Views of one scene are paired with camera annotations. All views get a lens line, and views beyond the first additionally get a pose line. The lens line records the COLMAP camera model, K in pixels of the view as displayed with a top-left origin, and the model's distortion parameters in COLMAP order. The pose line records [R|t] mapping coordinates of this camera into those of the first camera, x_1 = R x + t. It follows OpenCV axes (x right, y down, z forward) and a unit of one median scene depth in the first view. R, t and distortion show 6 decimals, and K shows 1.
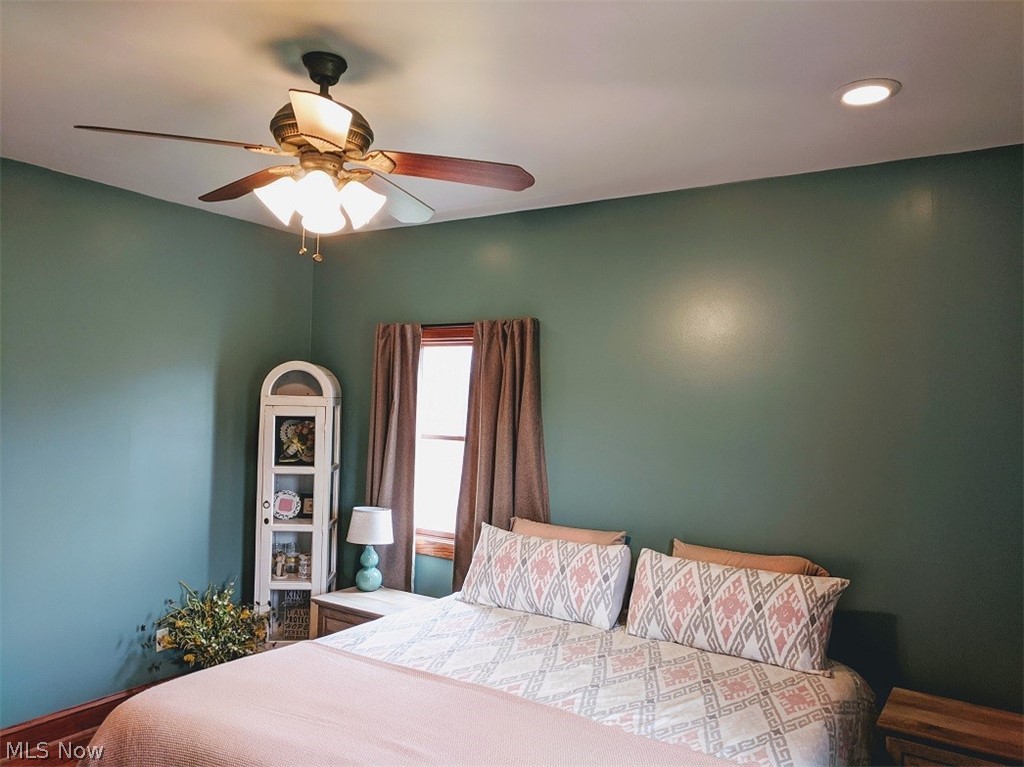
lens RADIAL K [[769.6, 0, 506.3], [0, 769.6, 384.3], [0, 0, 1]] dist [-0.016063, 0.029133]
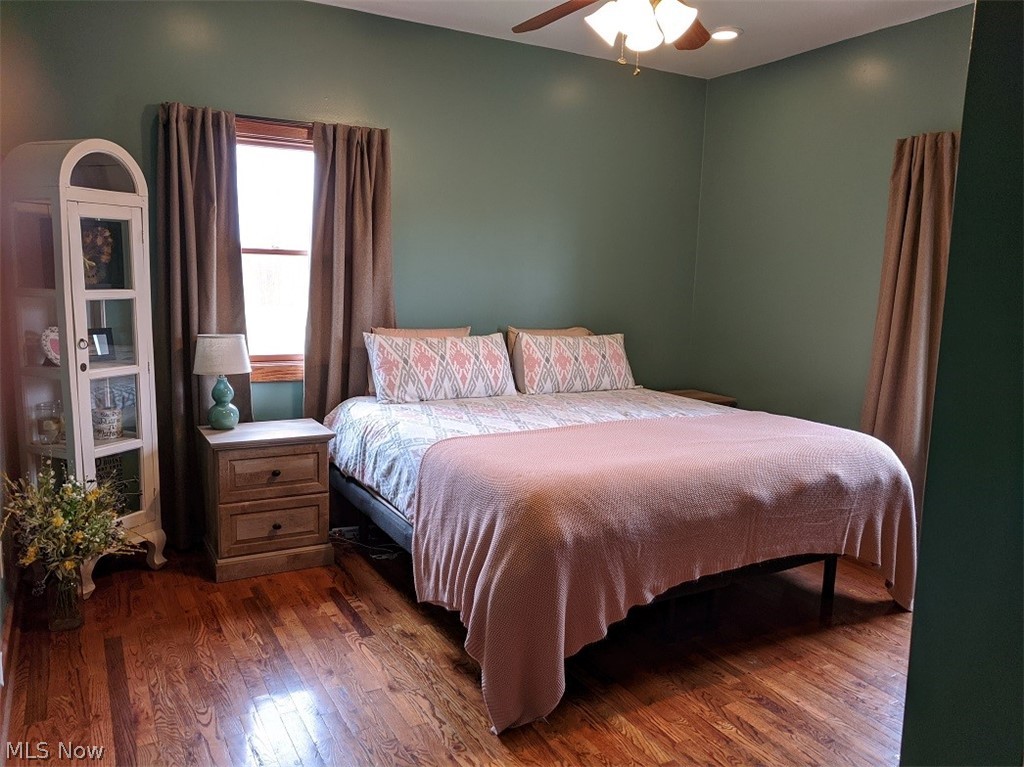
lens RADIAL K [[769.6, 0, 506.3], [0, 769.6, 384.3], [0, 0, 1]] dist [-0.016063, 0.029133]
pose [[0.437613, -0.145461, 0.887320, -0.810368], [-0.044089, 0.982170, 0.182754, 0.047653], [-0.898082, -0.119097, 0.423397, 0.357284]]
